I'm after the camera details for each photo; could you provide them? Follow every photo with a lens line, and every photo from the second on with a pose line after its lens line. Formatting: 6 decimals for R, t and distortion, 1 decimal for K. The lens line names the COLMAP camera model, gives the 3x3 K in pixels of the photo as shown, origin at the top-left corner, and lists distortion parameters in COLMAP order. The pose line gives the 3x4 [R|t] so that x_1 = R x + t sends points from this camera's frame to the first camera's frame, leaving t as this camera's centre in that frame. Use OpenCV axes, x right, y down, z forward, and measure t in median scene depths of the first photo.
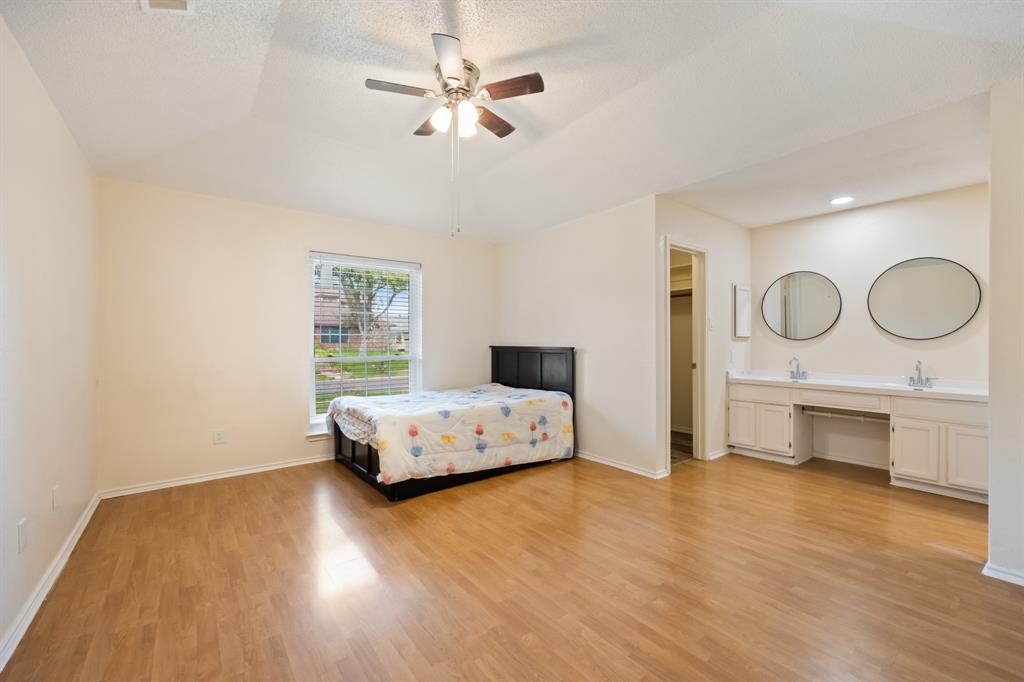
lens RADIAL K [[409.5, 0, 511.0], [0, 409.5, 342.9], [0, 0, 1]] dist [-0.010061, 0.000927]
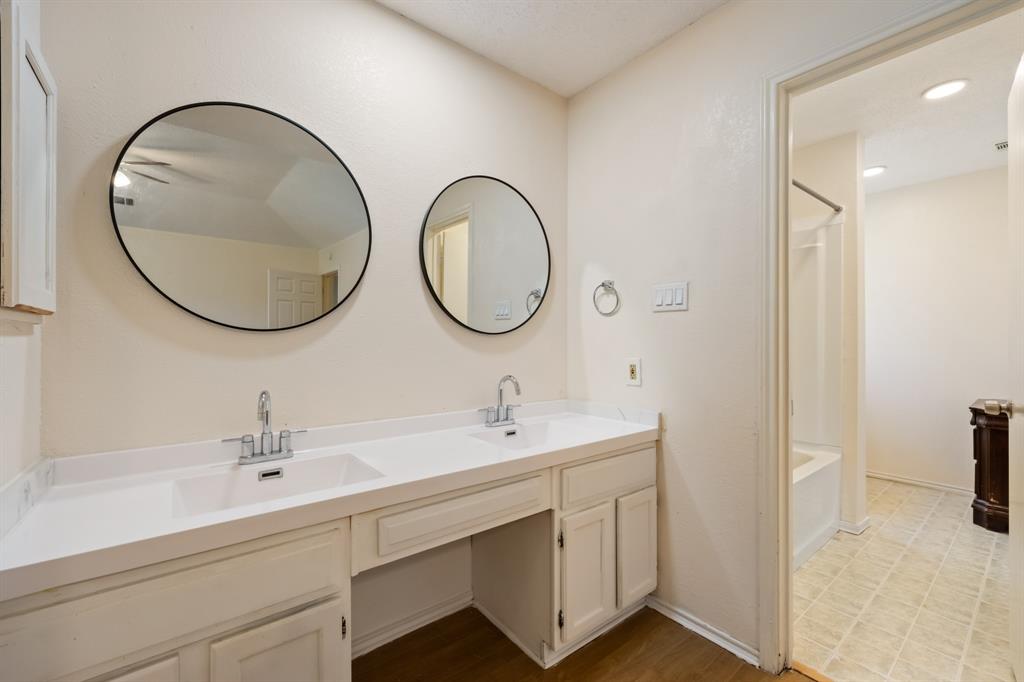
lens RADIAL K [[409.5, 0, 509.8], [0, 409.5, 342.2], [0, 0, 1]] dist [-0.010061, 0.000927]
pose [[-0.003549, 0.002275, 0.999991, 0.460193], [-0.000235, 0.999997, -0.002276, 0.002805], [-0.999994, -0.000243, -0.003548, 0.945274]]
